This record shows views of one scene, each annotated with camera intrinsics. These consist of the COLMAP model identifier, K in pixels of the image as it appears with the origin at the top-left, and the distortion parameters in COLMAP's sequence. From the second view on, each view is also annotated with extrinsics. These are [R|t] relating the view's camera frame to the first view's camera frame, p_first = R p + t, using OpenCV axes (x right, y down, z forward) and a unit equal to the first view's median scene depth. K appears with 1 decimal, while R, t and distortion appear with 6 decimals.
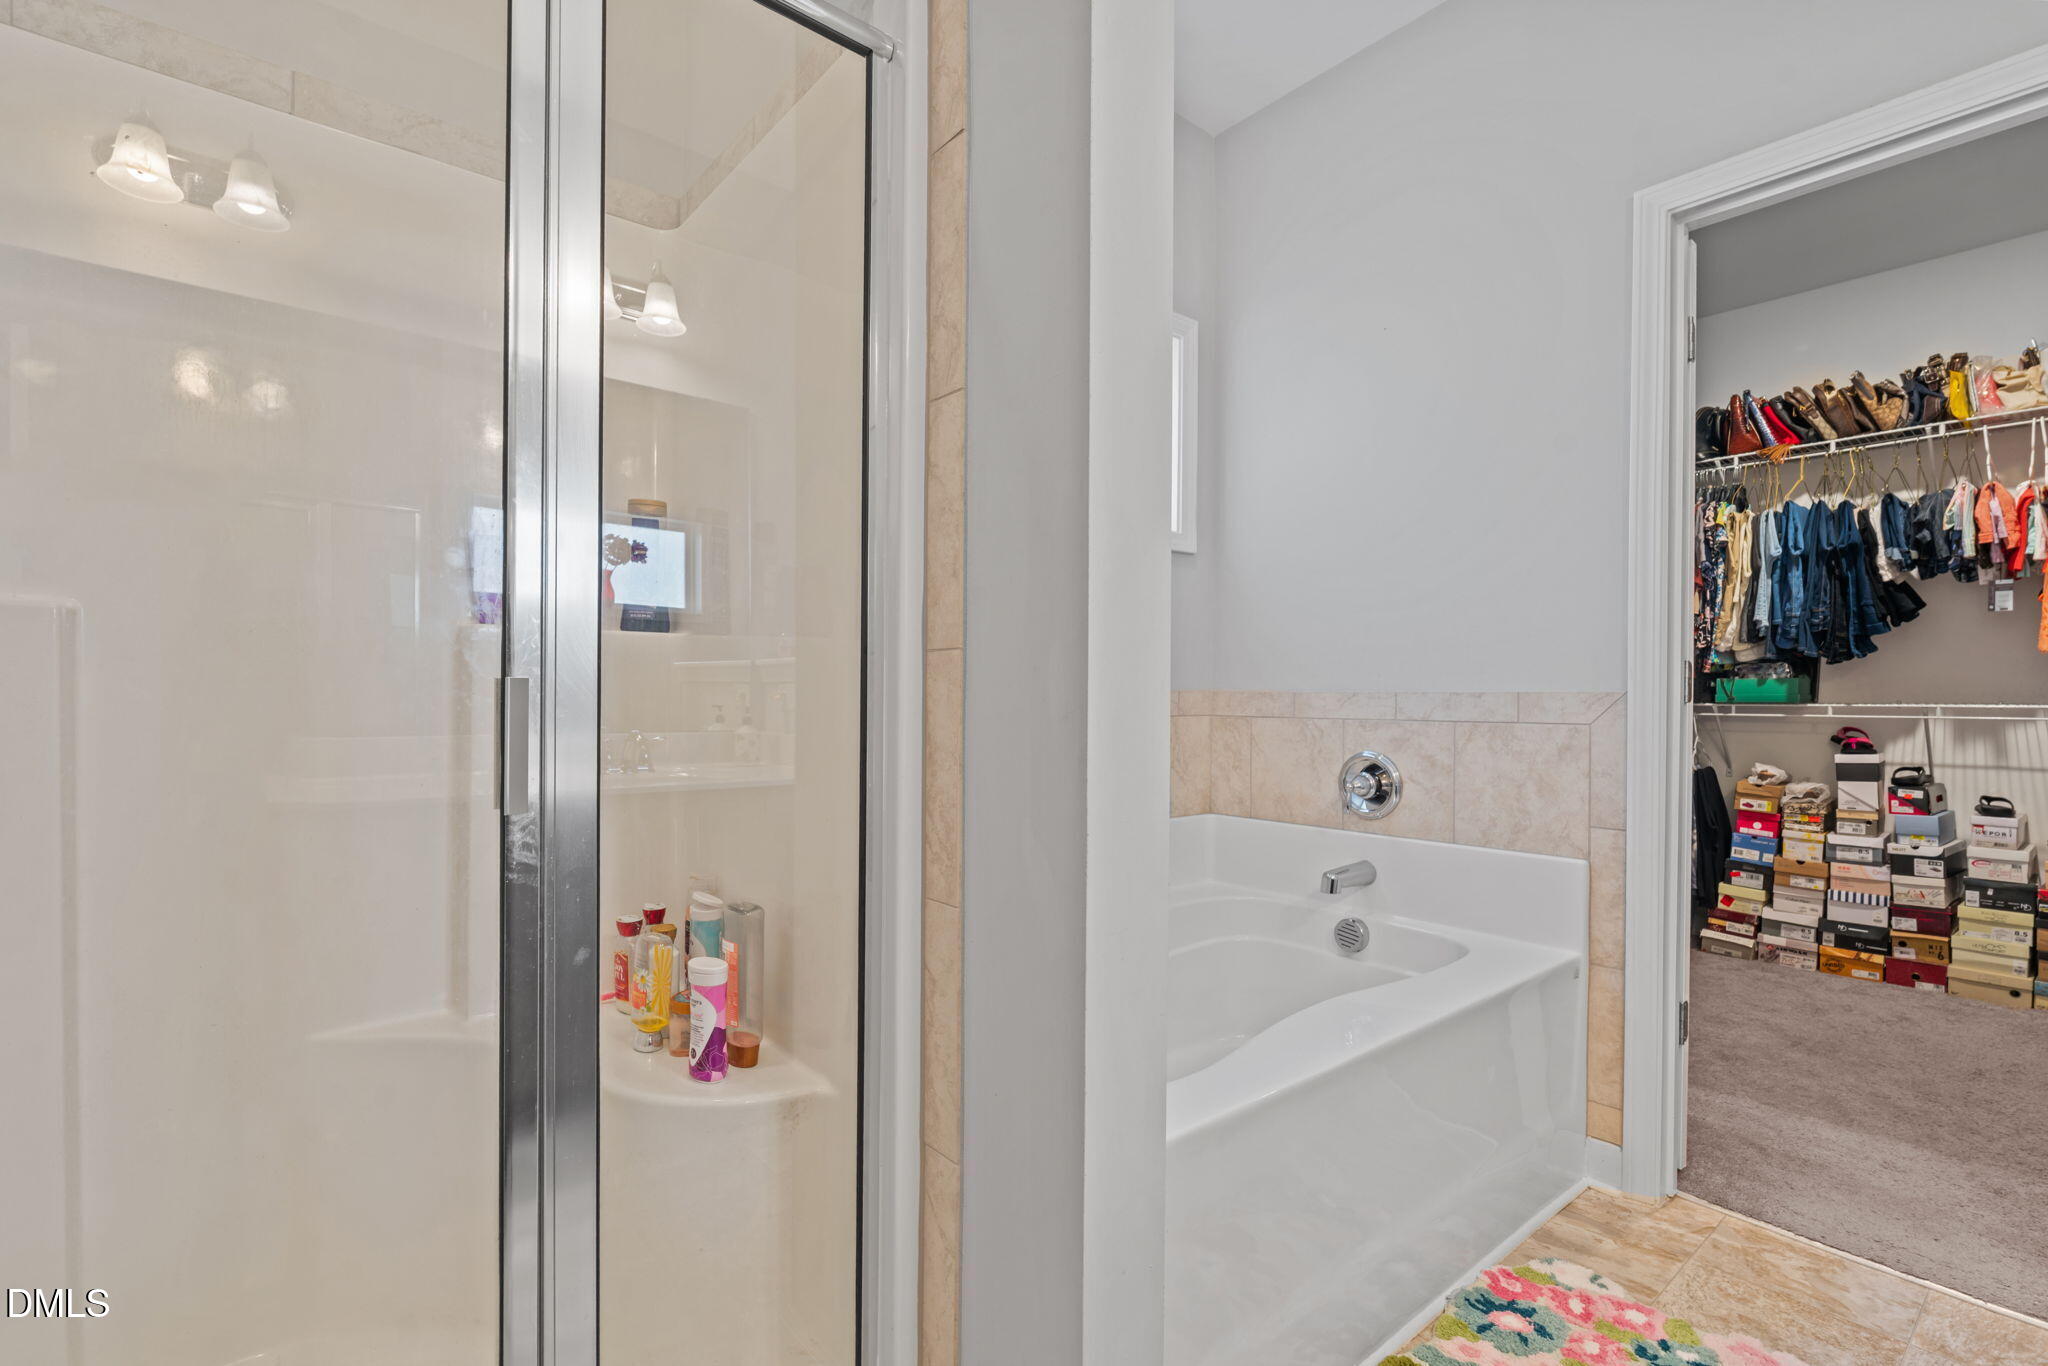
lens RADIAL K [[924.4, 0, 1010.1], [0, 924.4, 702.4], [0, 0, 1]] dist [-0.005293, -0.000609]
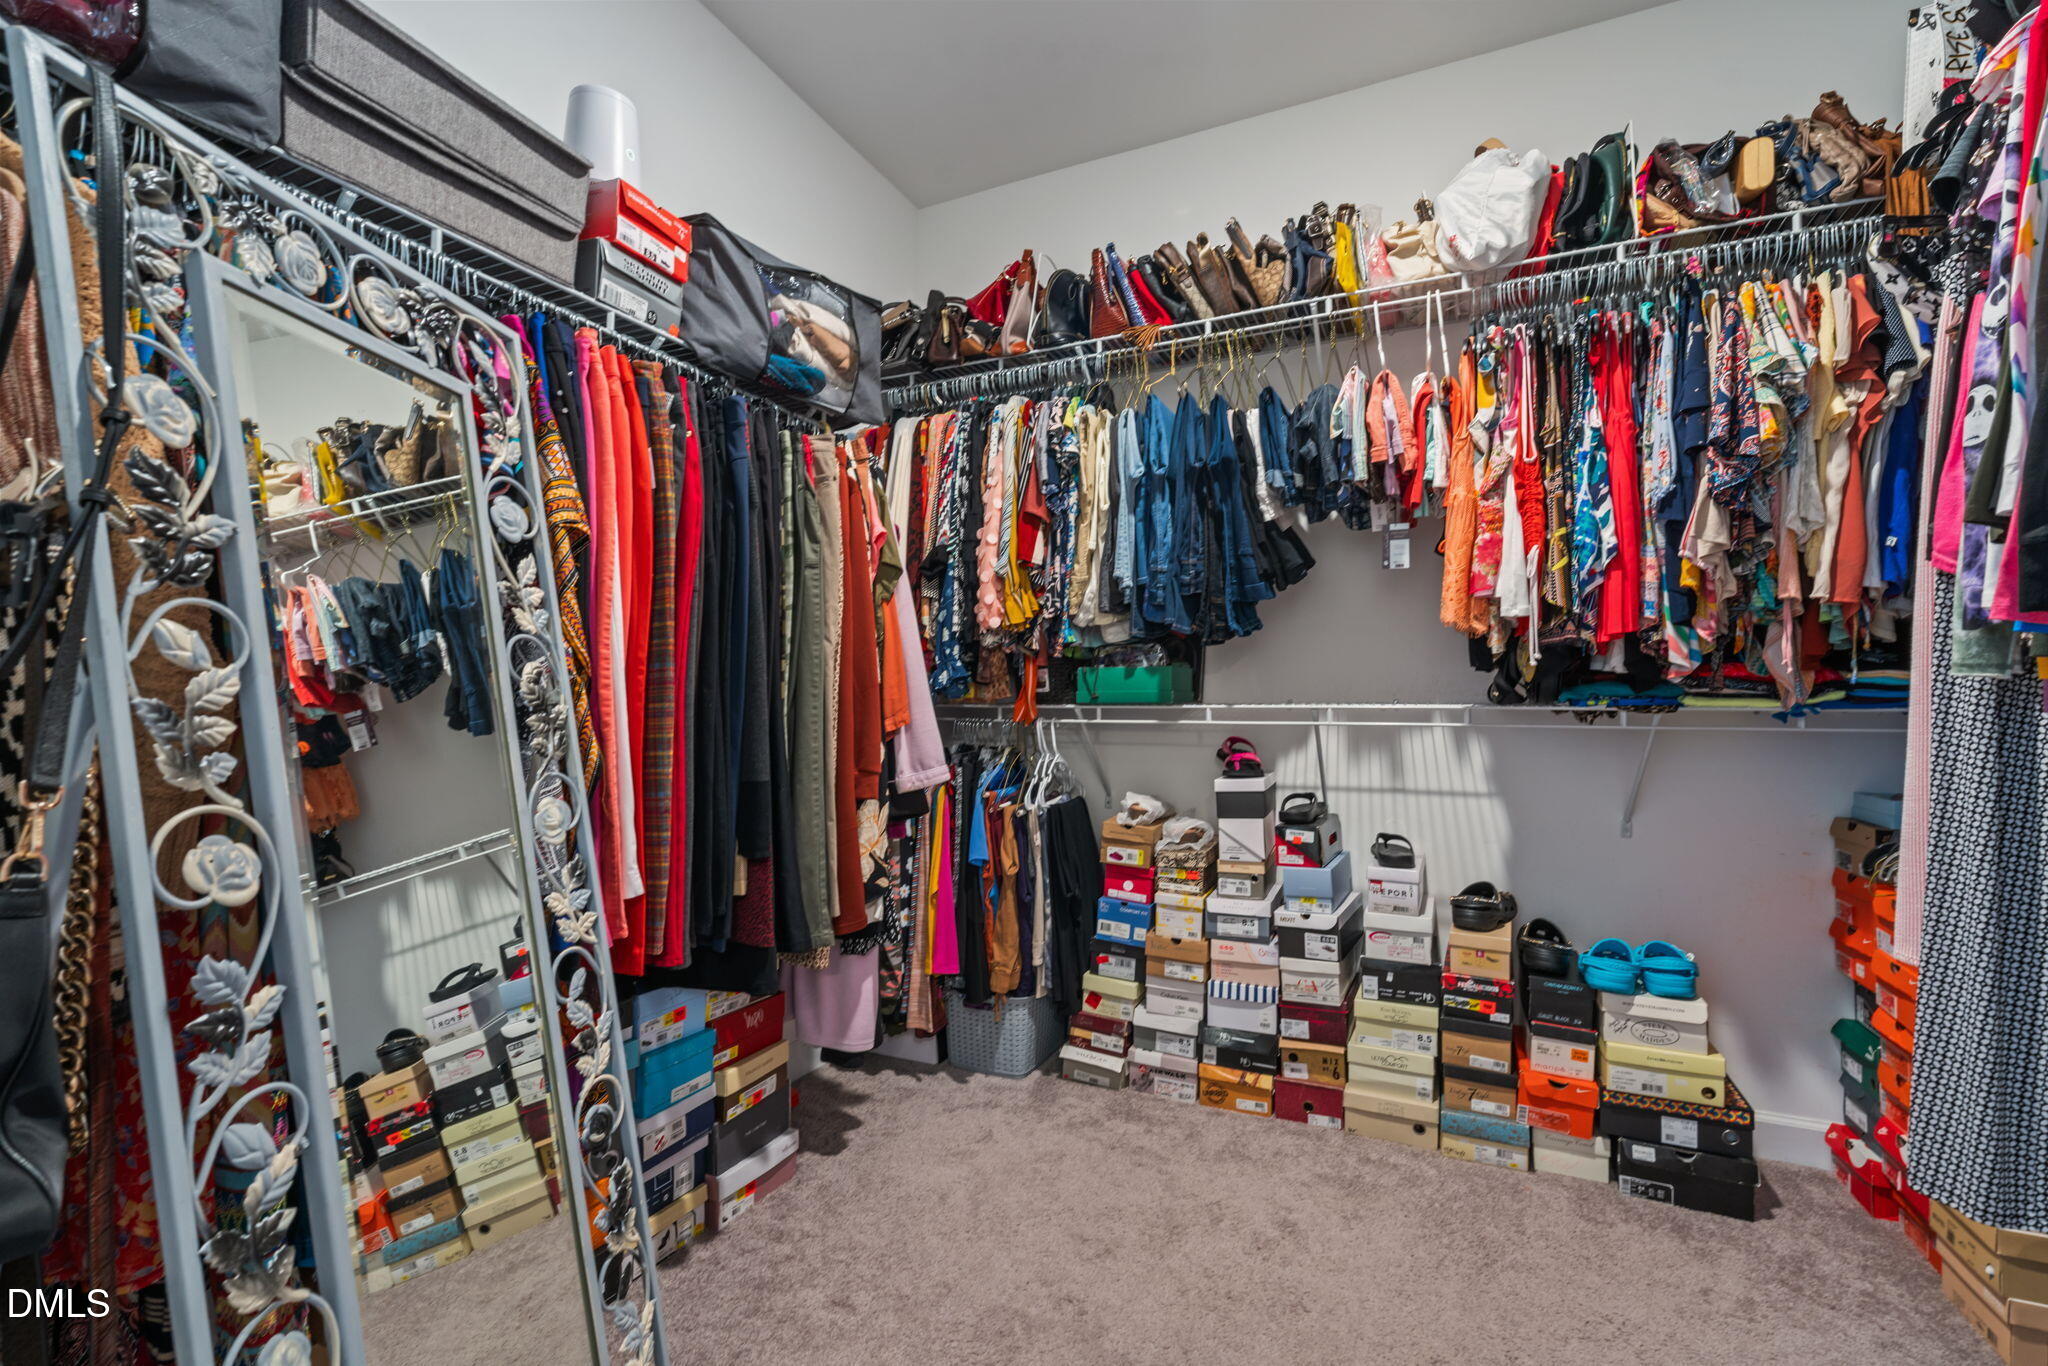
lens RADIAL K [[874.1, 0, 1006.0], [0, 874.1, 691.7], [0, 0, 1]] dist [-0.011452, 0.000101]
pose [[0.913088, 0.001311, 0.407761, 0.514686], [0.005752, 0.999854, -0.016095, 0.001746], [-0.407723, 0.017042, 0.912947, 0.494396]]
